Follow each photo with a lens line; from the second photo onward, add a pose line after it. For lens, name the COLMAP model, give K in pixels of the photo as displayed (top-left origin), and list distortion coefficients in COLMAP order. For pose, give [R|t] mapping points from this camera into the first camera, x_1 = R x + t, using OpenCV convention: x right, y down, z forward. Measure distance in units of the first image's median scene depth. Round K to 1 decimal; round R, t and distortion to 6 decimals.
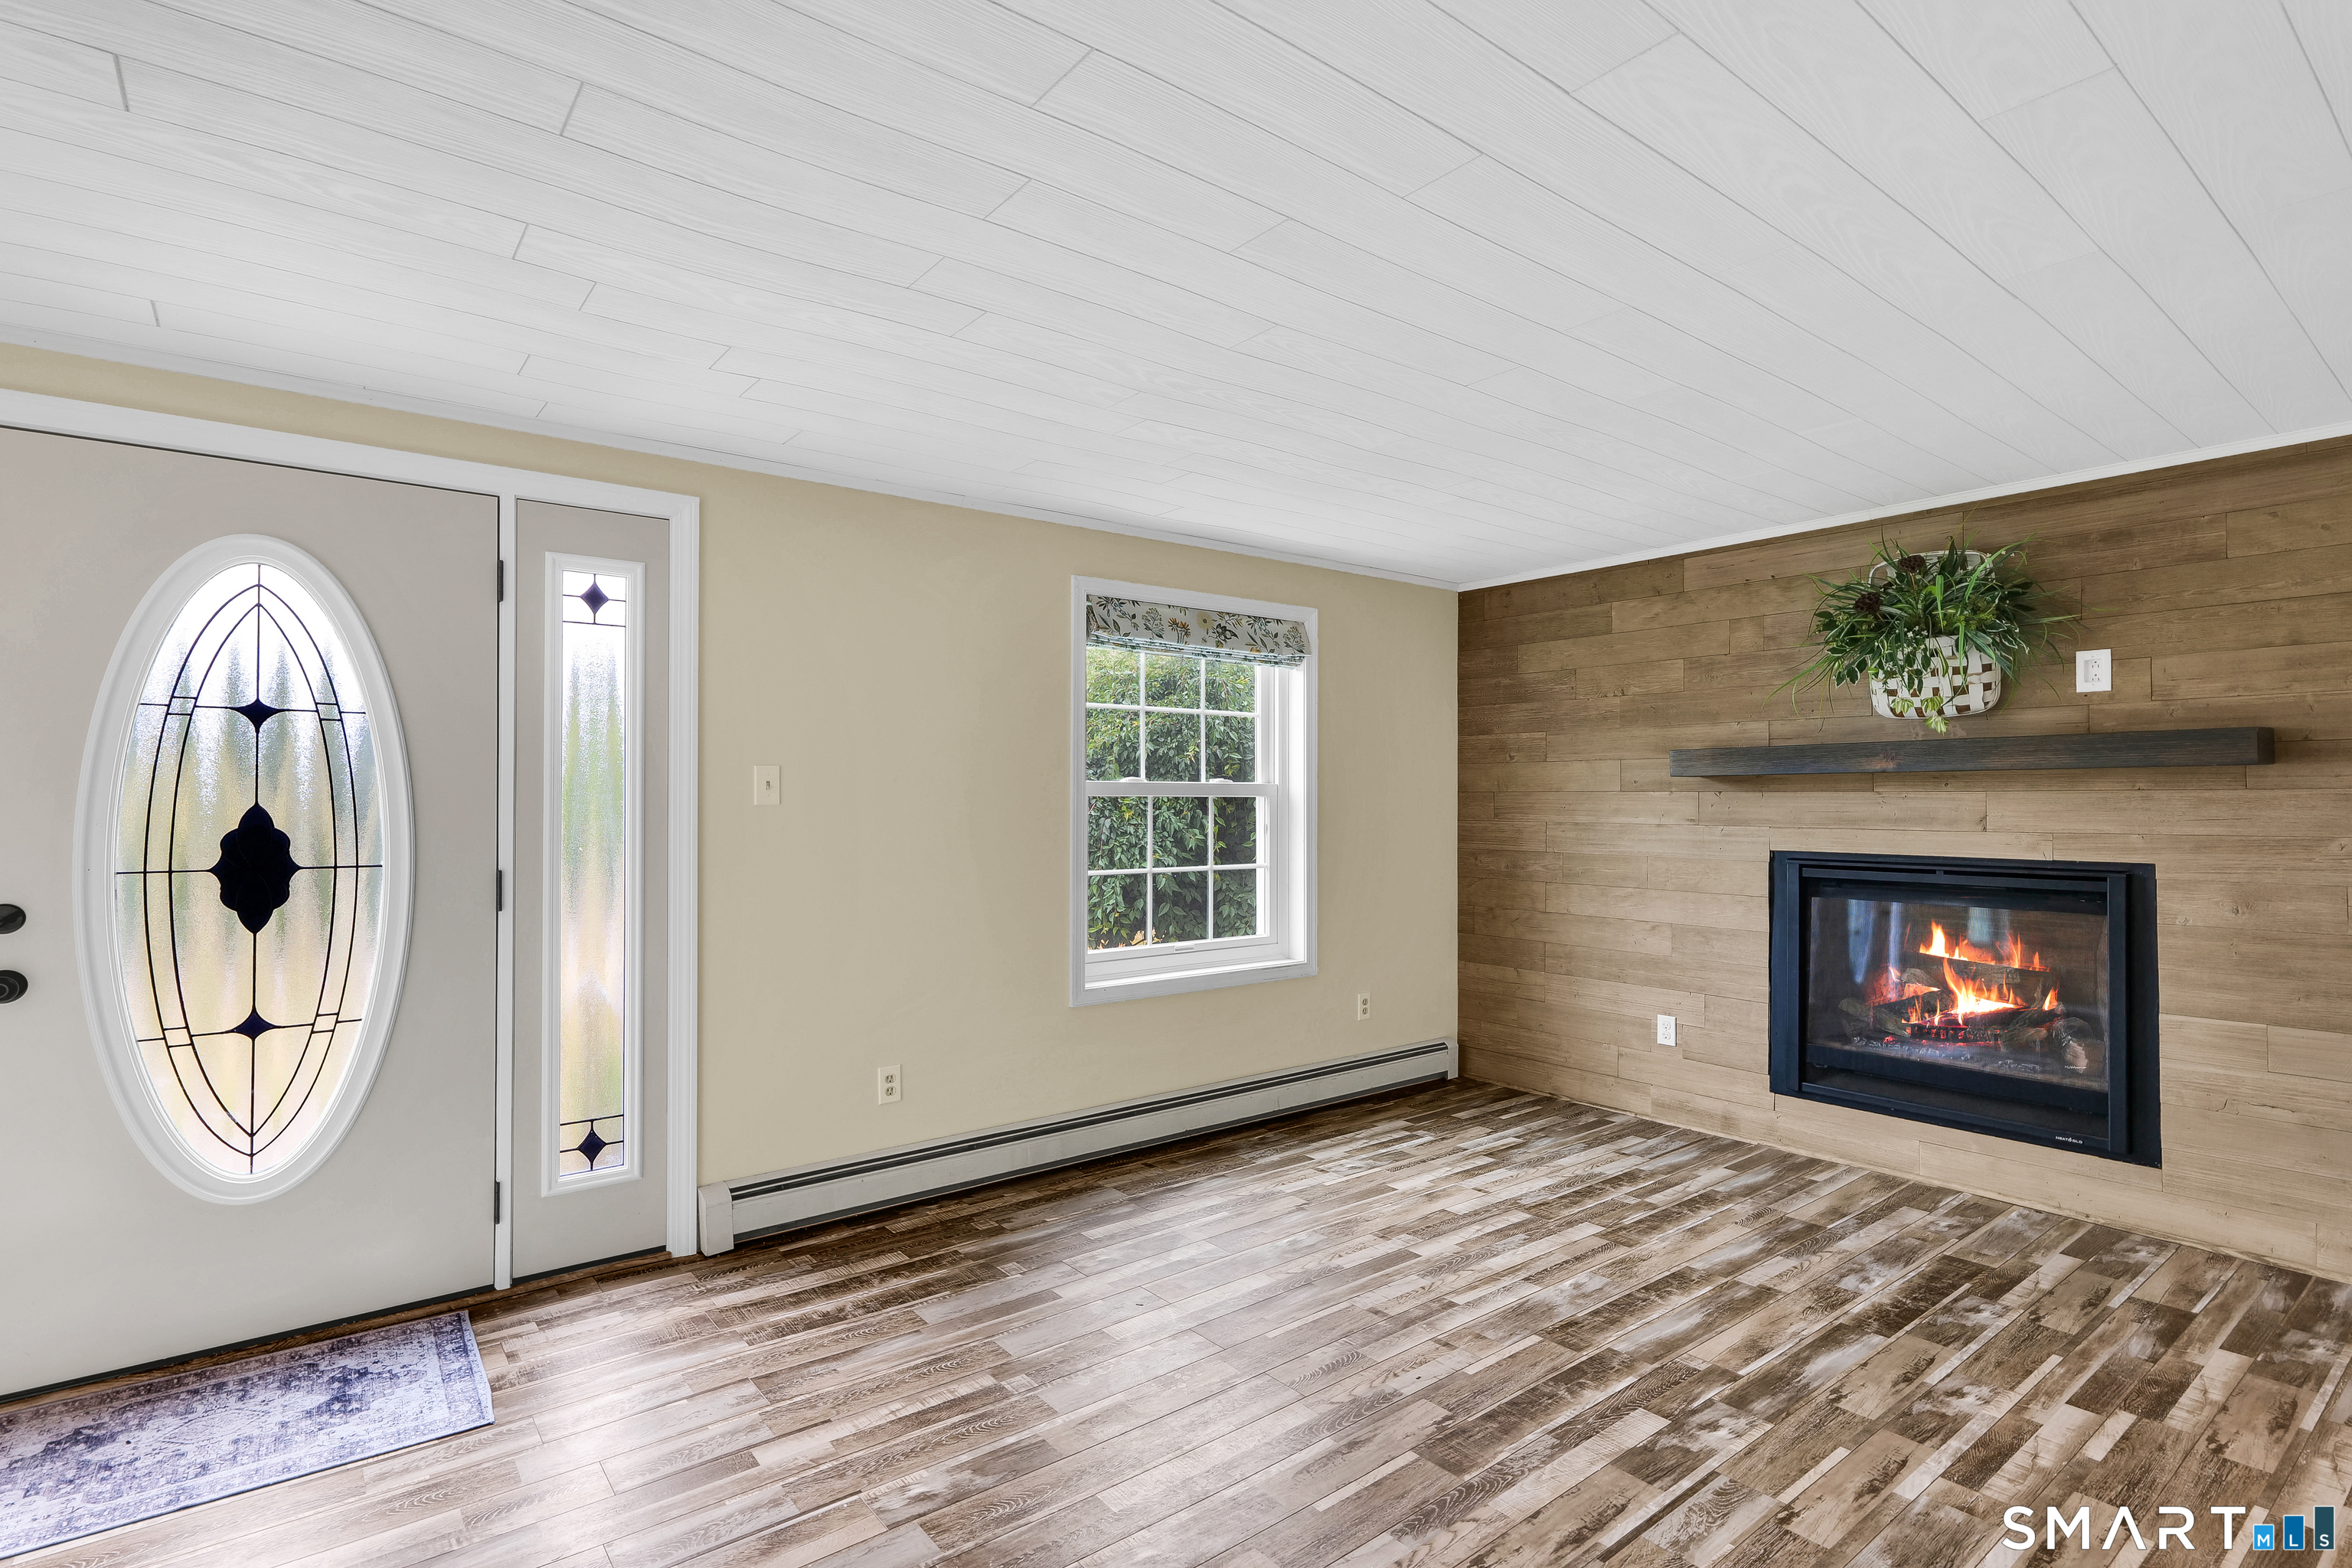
lens RADIAL K [[1086.5, 0, 1176.7], [0, 1086.5, 790.9], [0, 0, 1]] dist [-0.001430, -0.000086]
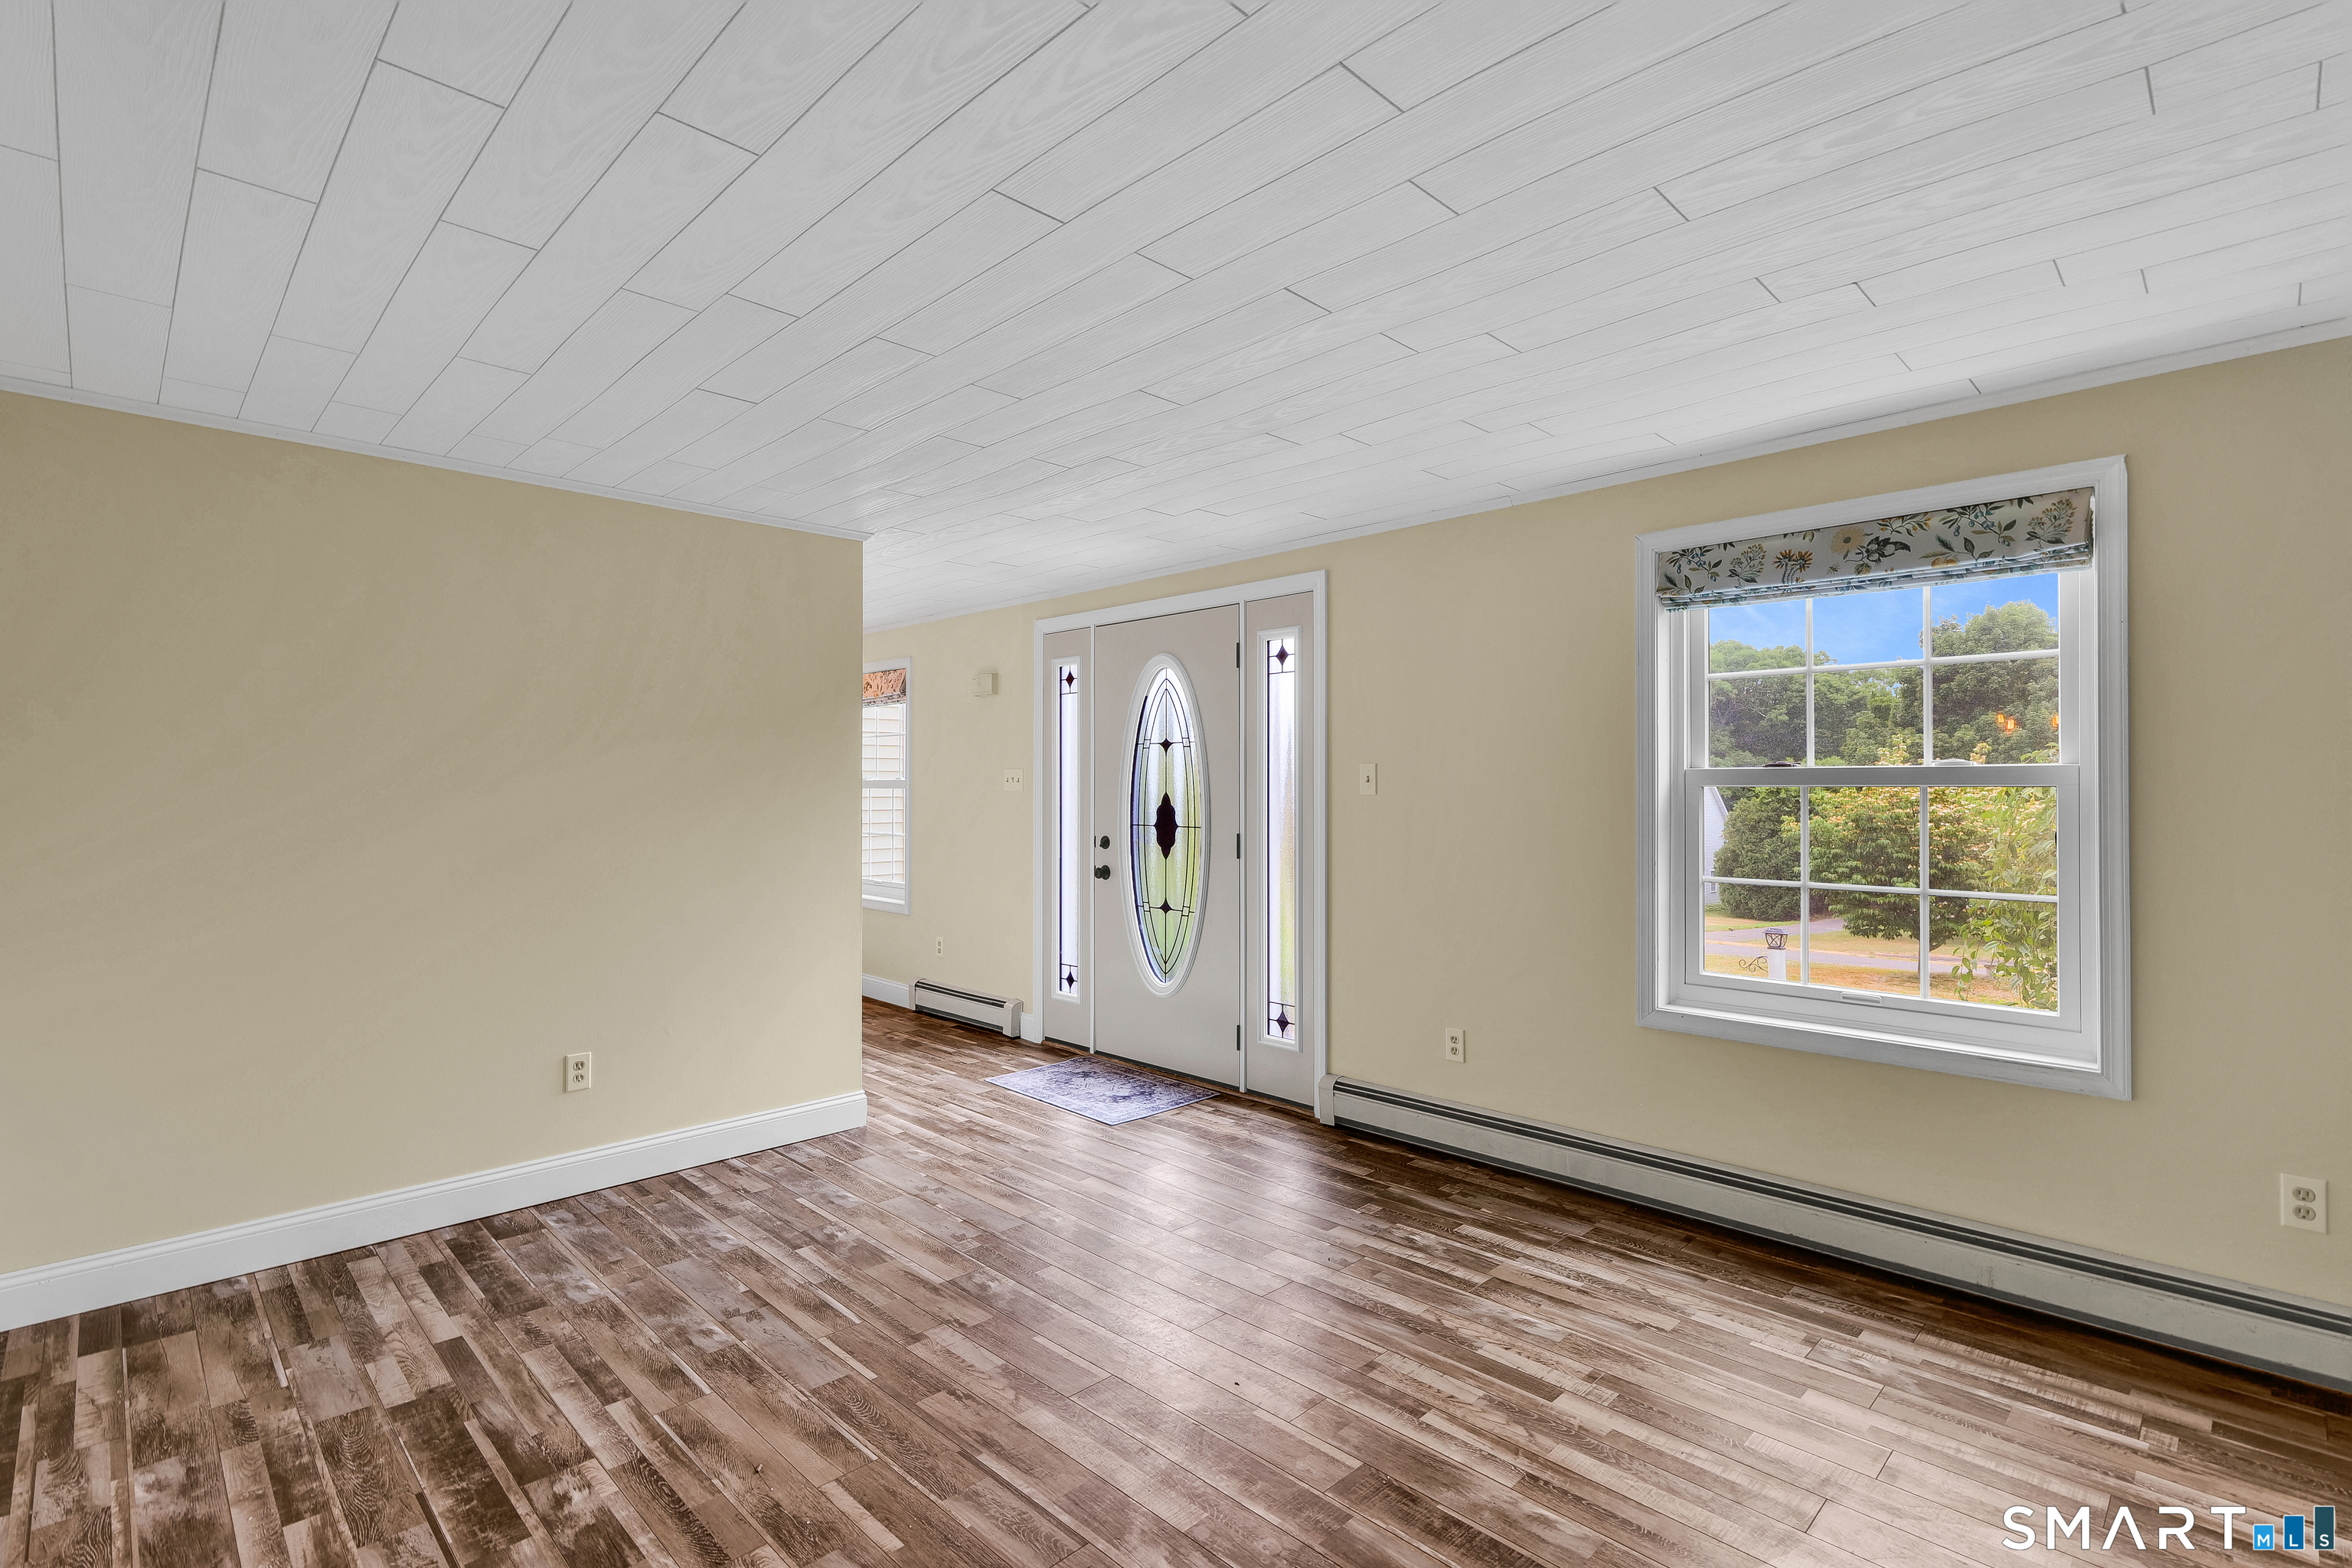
lens RADIAL K [[1125.2, 0, 1176.0], [0, 1125.2, 784.0], [0, 0, 1]] dist [-0.000224, 0.000721]
pose [[0.124996, -0.003222, -0.992152, 0.856408], [0.008472, 0.999962, -0.002180, 0.001255], [0.992121, -0.008132, 0.125018, 0.576248]]
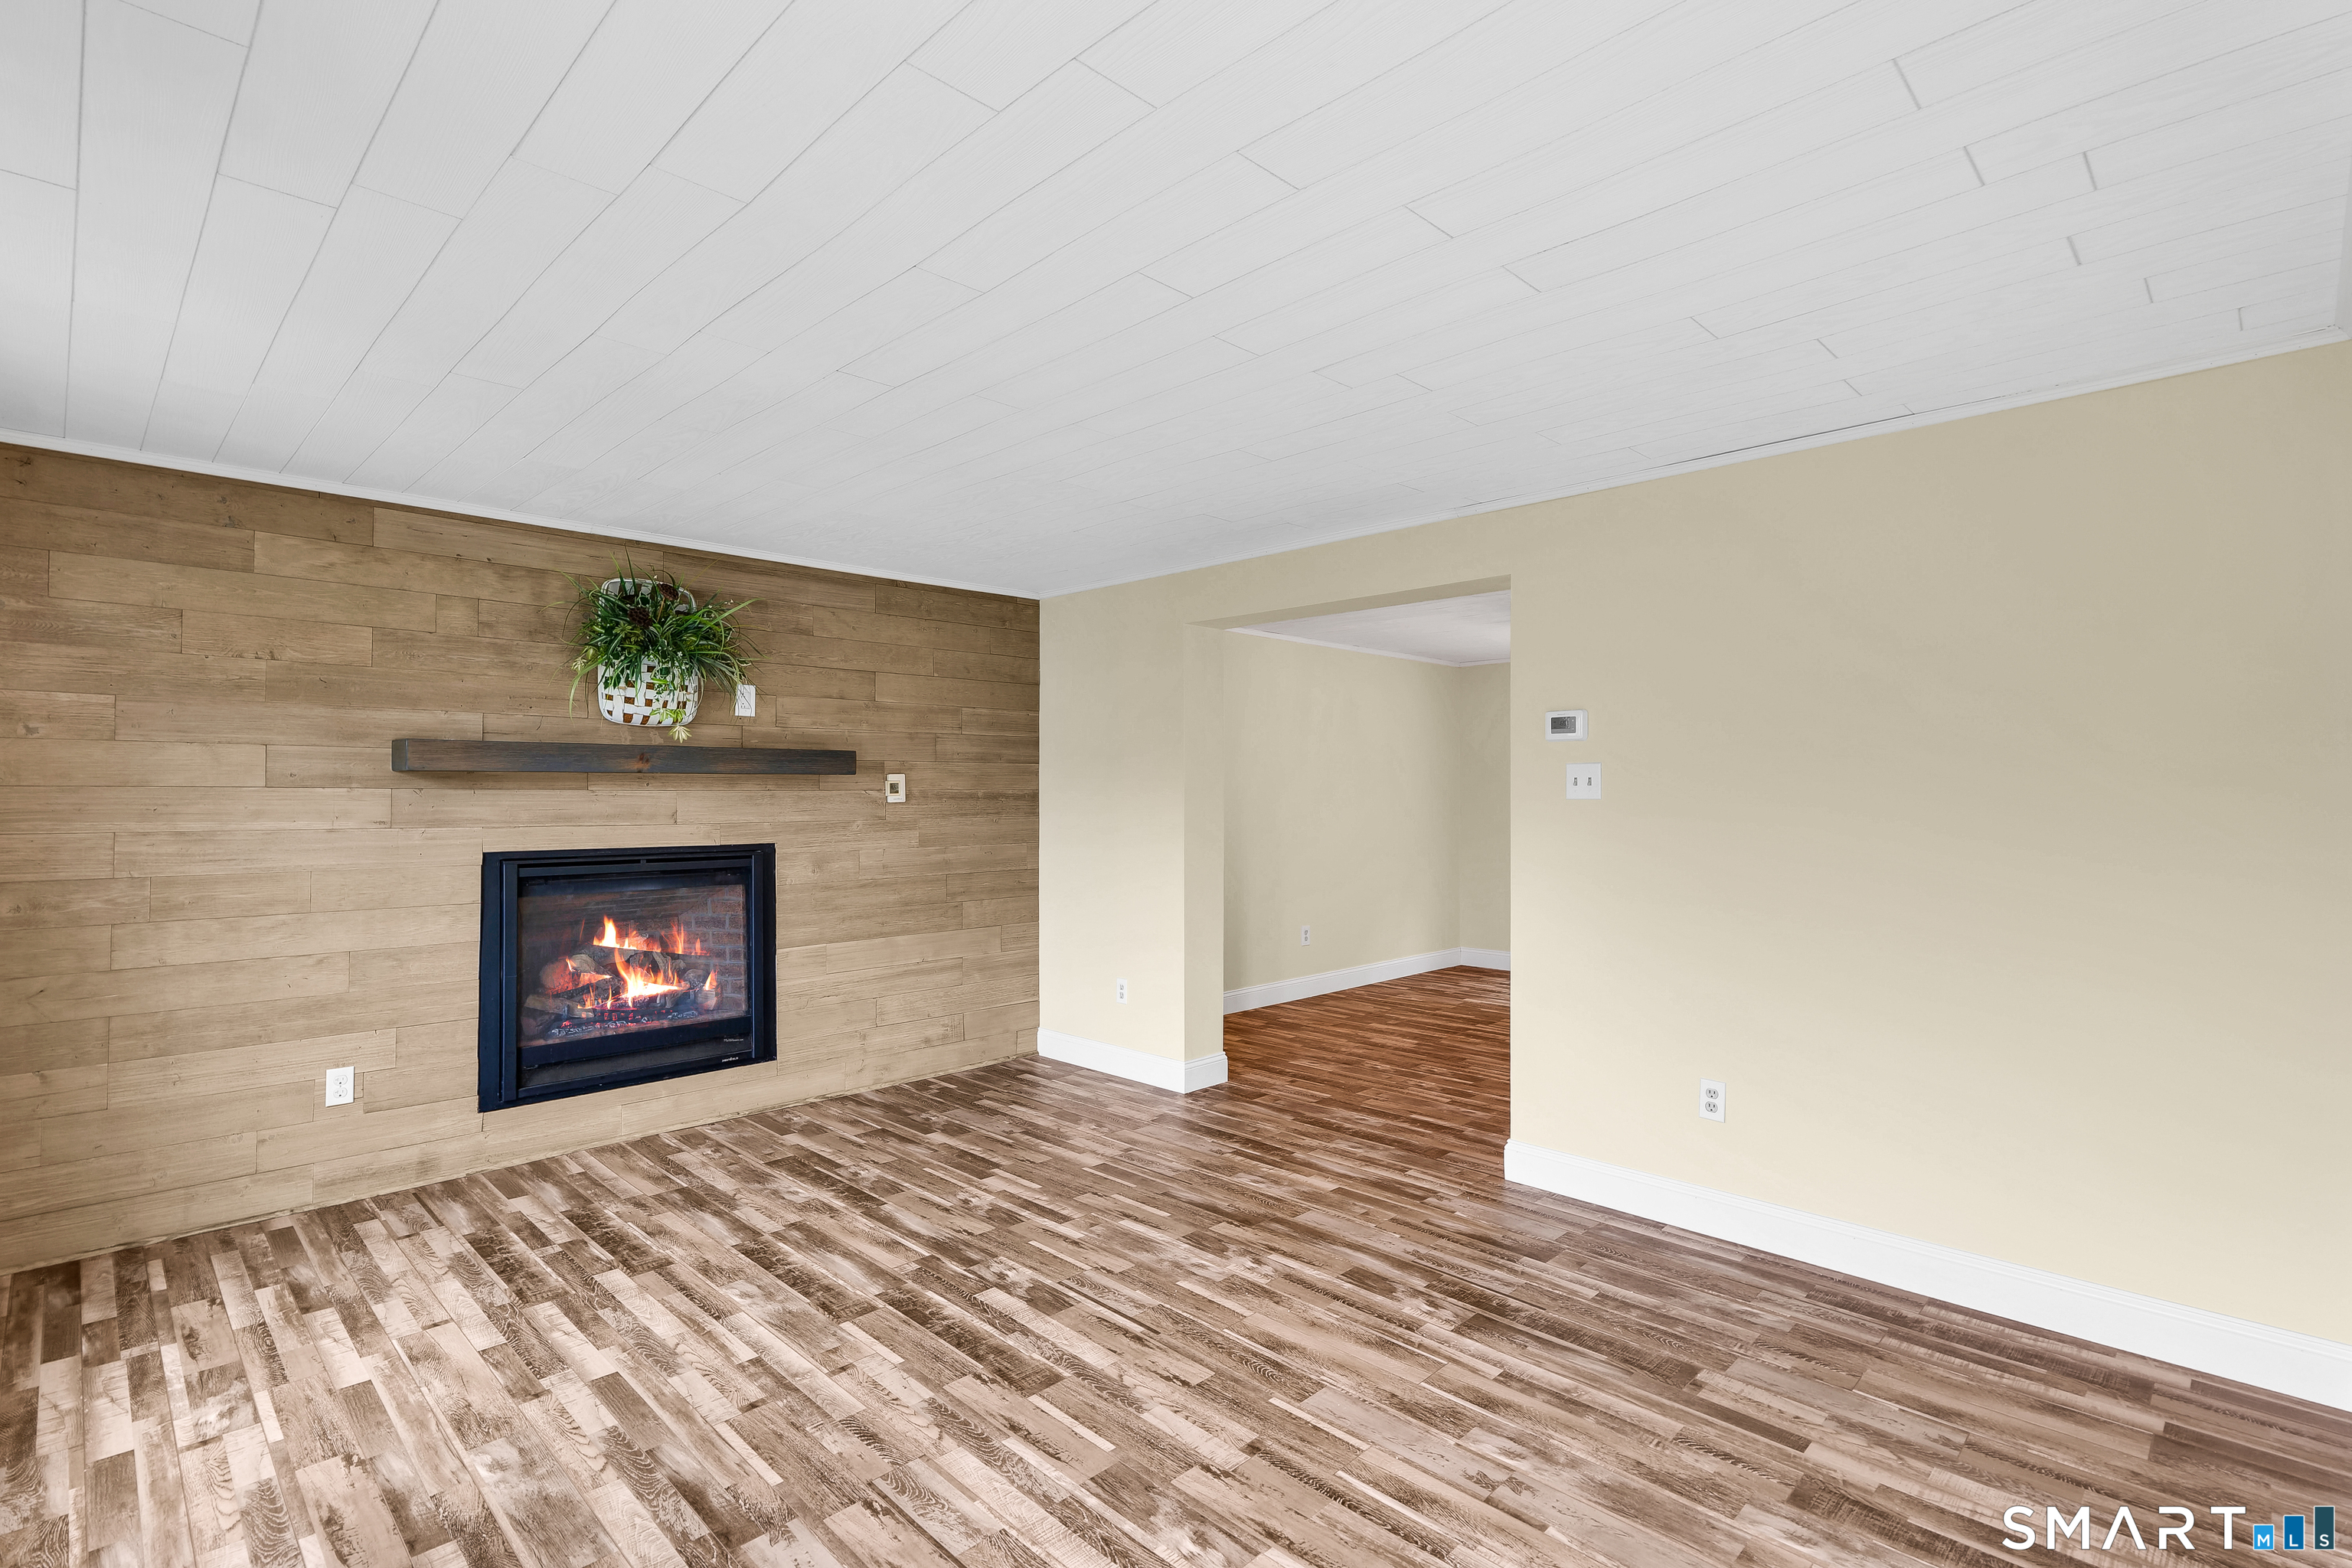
lens RADIAL K [[1155.2, 0, 1176.0], [0, 1155.2, 784.0], [0, 0, 1]] dist [0.000447, -0.001065]
pose [[-0.127576, 0.008900, 0.991789, -0.596135], [-0.007805, 0.999920, -0.009977, 0.001659], [-0.991798, -0.009014, -0.127496, 0.625795]]
